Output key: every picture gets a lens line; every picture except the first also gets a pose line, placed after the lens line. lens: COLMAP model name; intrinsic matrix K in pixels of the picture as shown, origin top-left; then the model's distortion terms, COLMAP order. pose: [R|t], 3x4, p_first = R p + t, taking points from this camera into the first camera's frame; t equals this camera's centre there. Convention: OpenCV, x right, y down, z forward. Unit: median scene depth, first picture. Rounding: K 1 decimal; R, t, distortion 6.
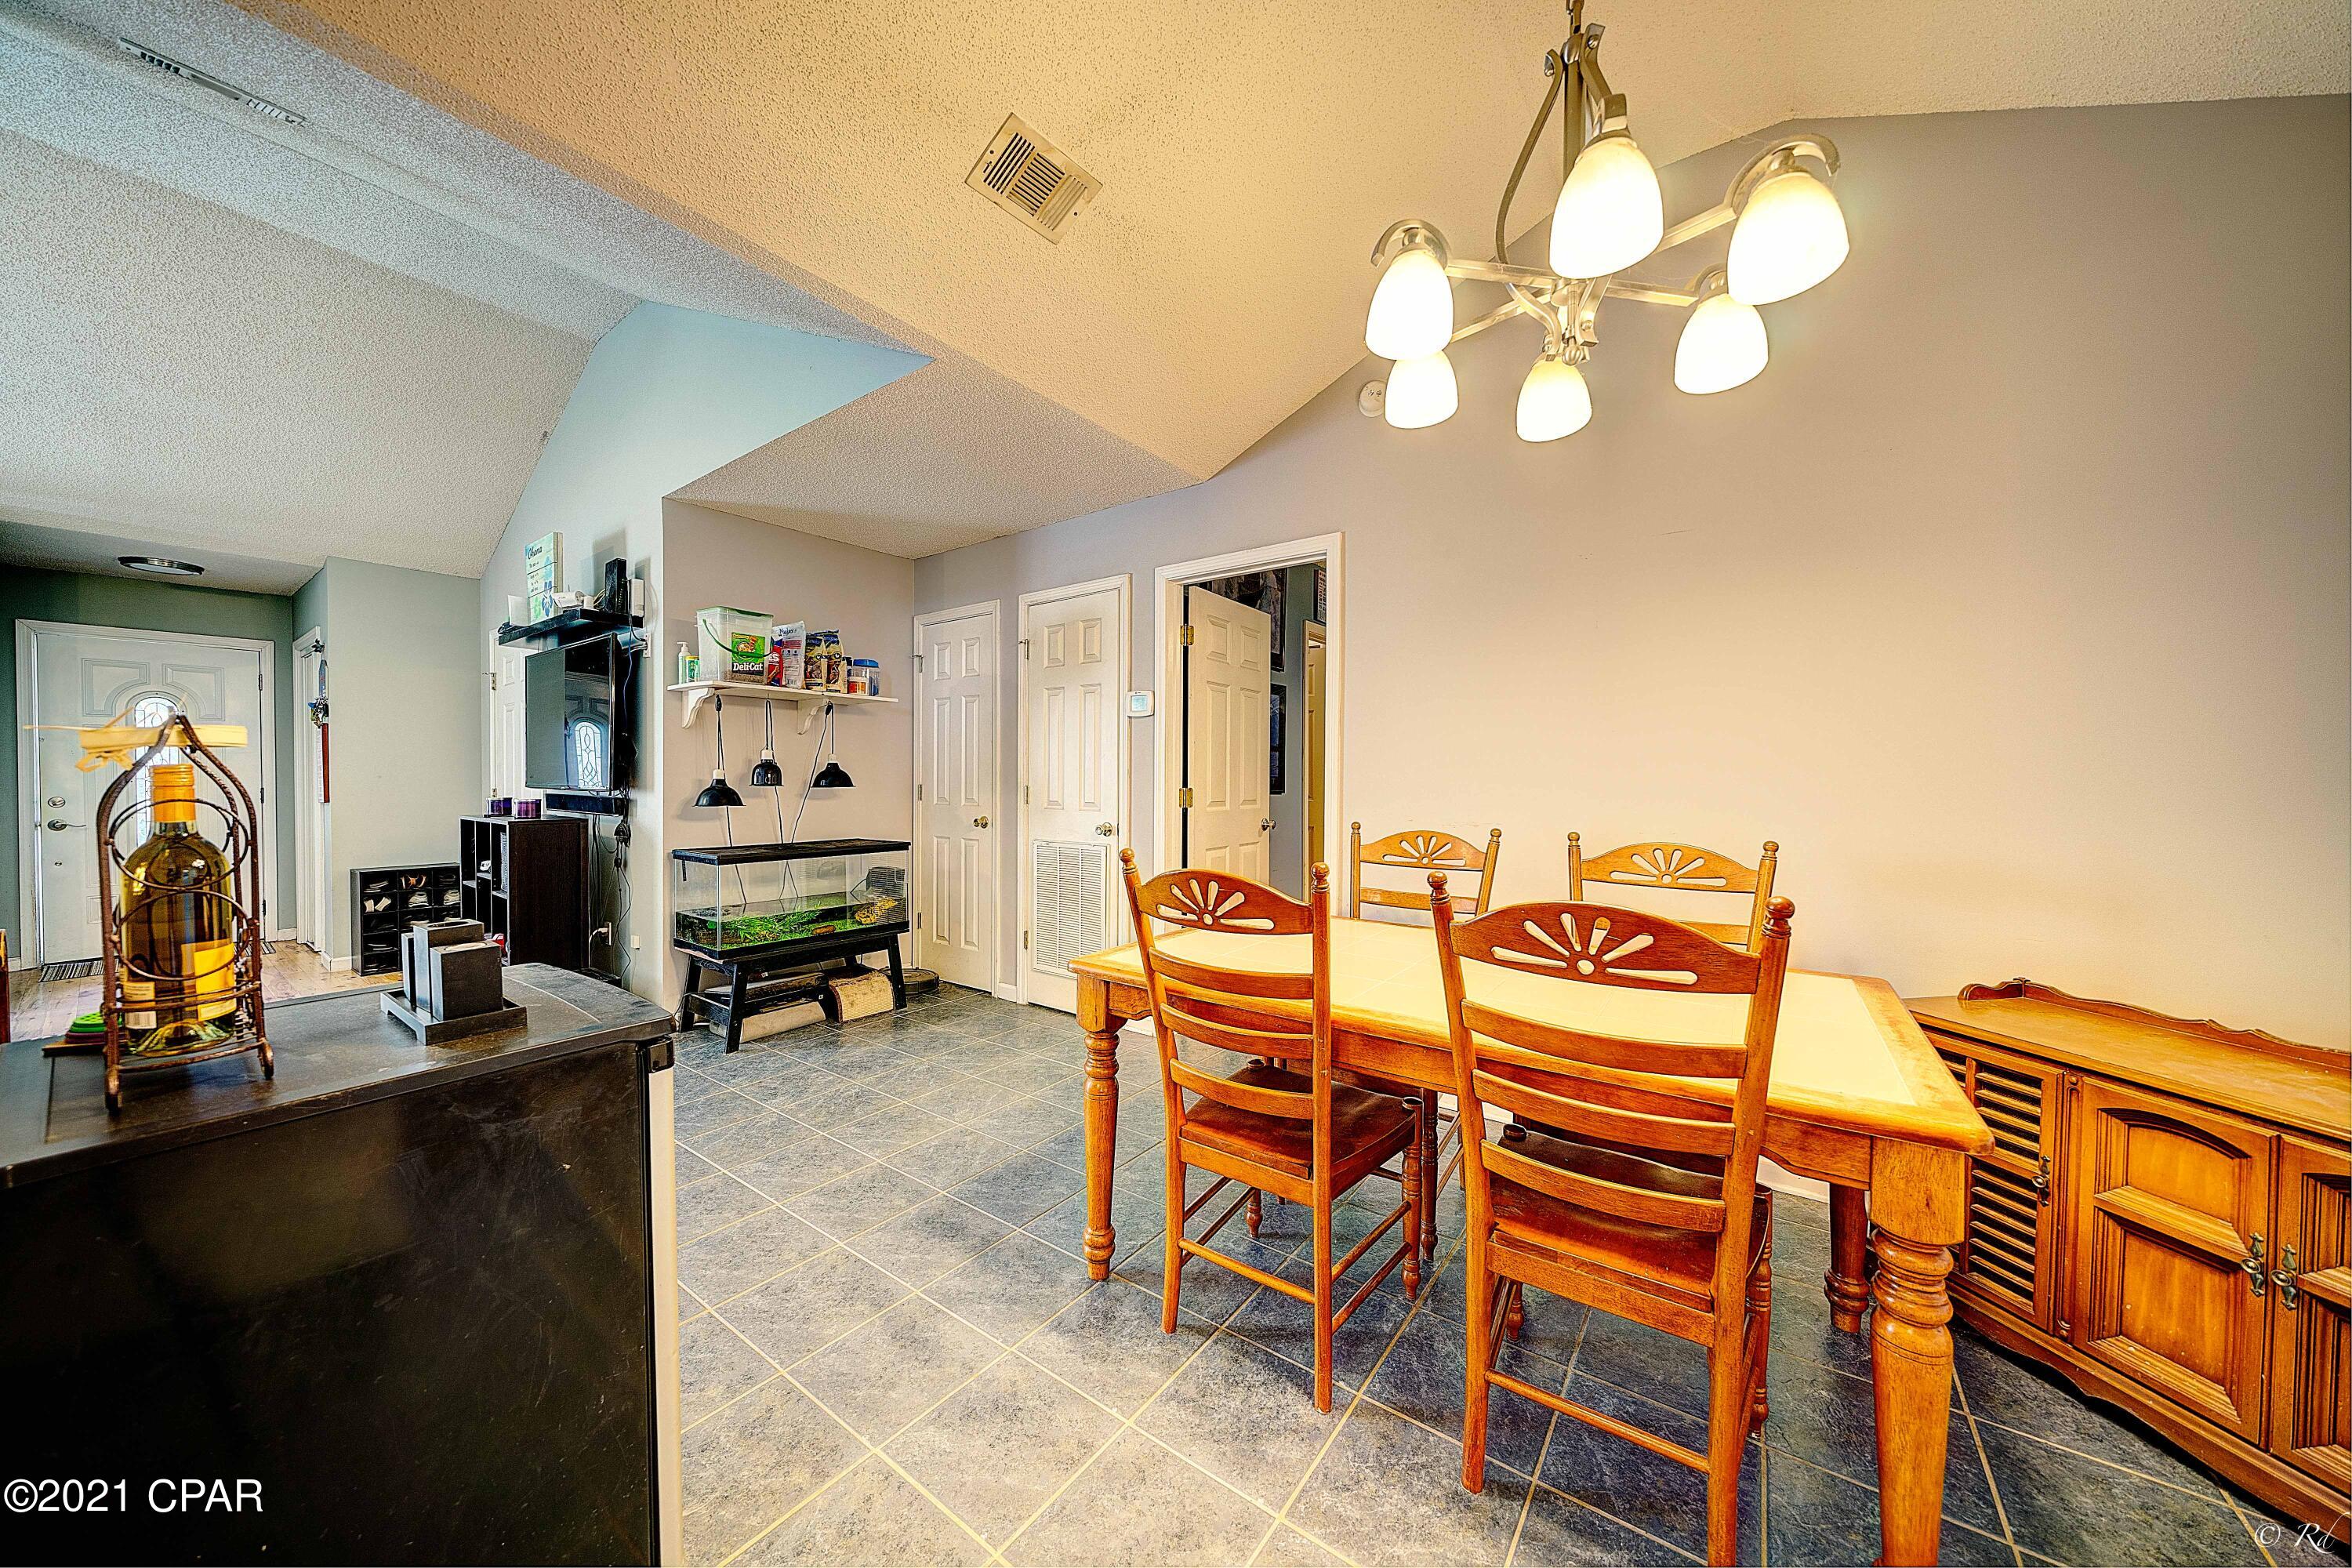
lens RADIAL K [[799.8, 0, 1176.0], [0, 799.8, 784.0], [0, 0, 1]] dist [0.001255, -0.005111]
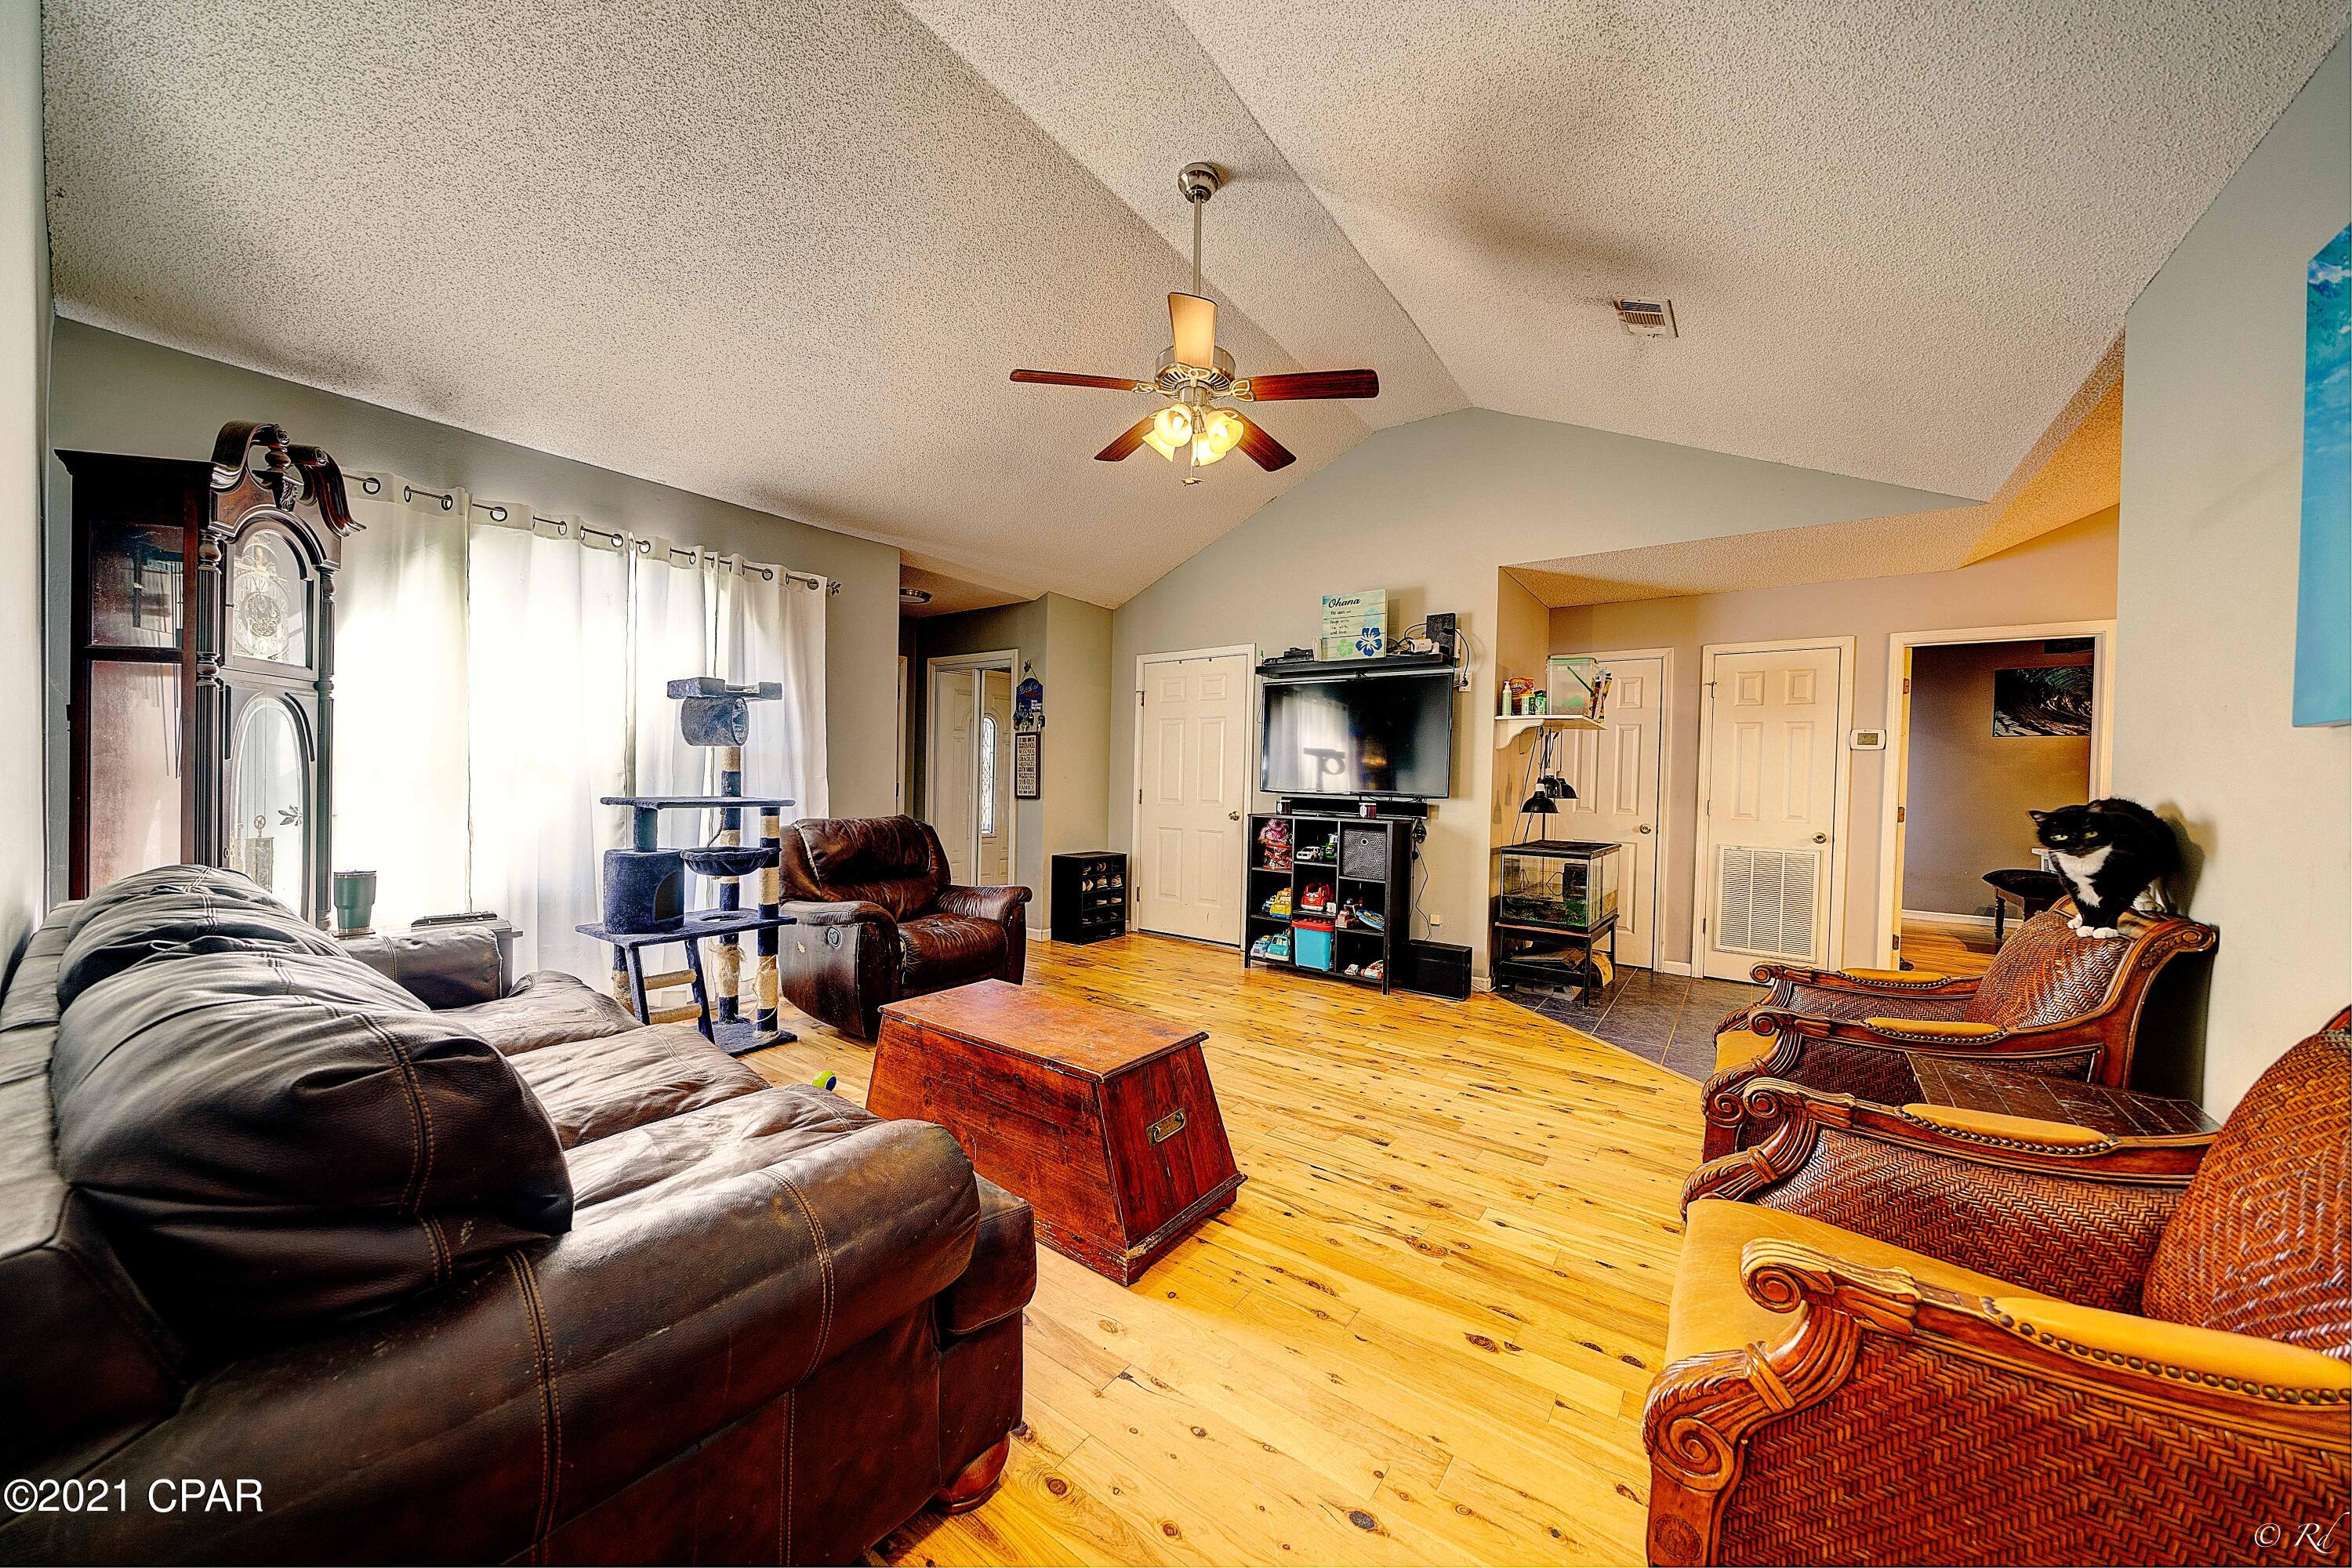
lens RADIAL K [[811.8, 0, 1176.0], [0, 811.8, 784.0], [0, 0, 1]] dist [-0.000459, -0.000233]
pose [[0.999726, 0.023231, -0.002911, -1.006795], [-0.023241, 0.999724, -0.003427, -0.000065], [0.002831, 0.003493, 0.999990, -0.252449]]
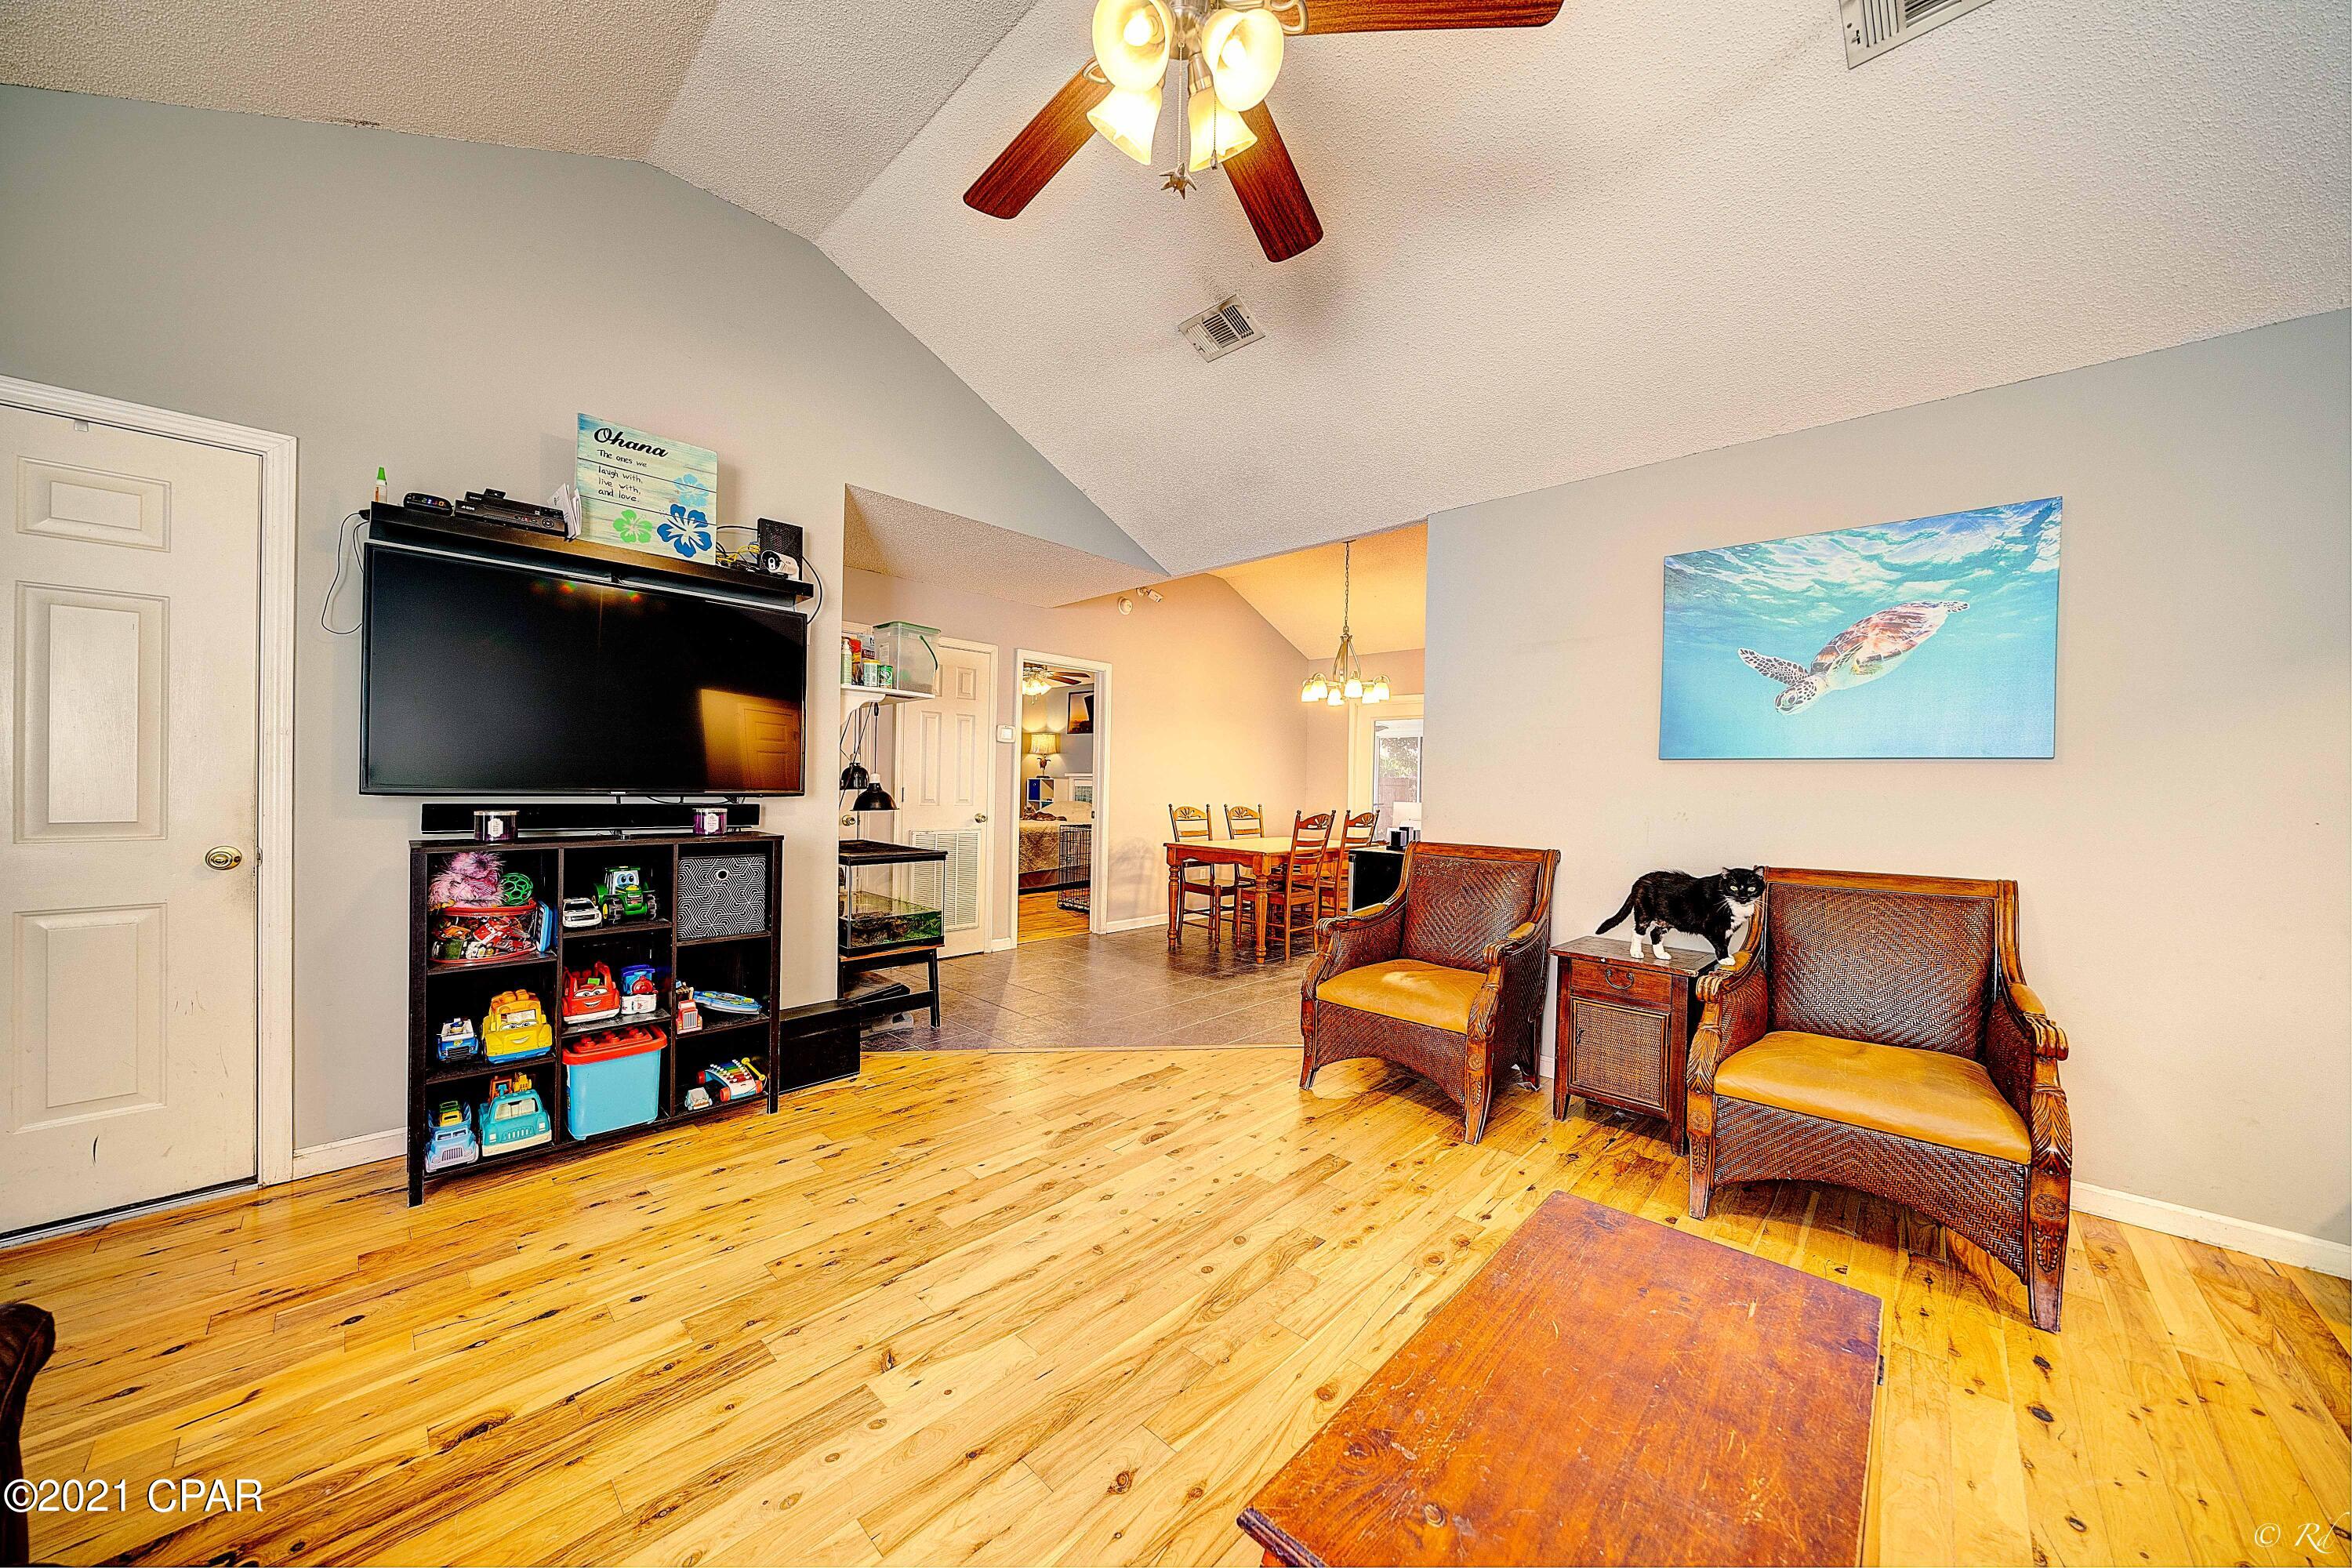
lens RADIAL K [[799.8, 0, 1176.0], [0, 799.8, 784.0], [0, 0, 1]] dist [0.001255, -0.005111]
pose [[0.124848, 0.001634, 0.992175, -1.355189], [-0.011729, 0.999931, -0.000171, -0.008367], [-0.992107, -0.011616, 0.124859, 0.432822]]
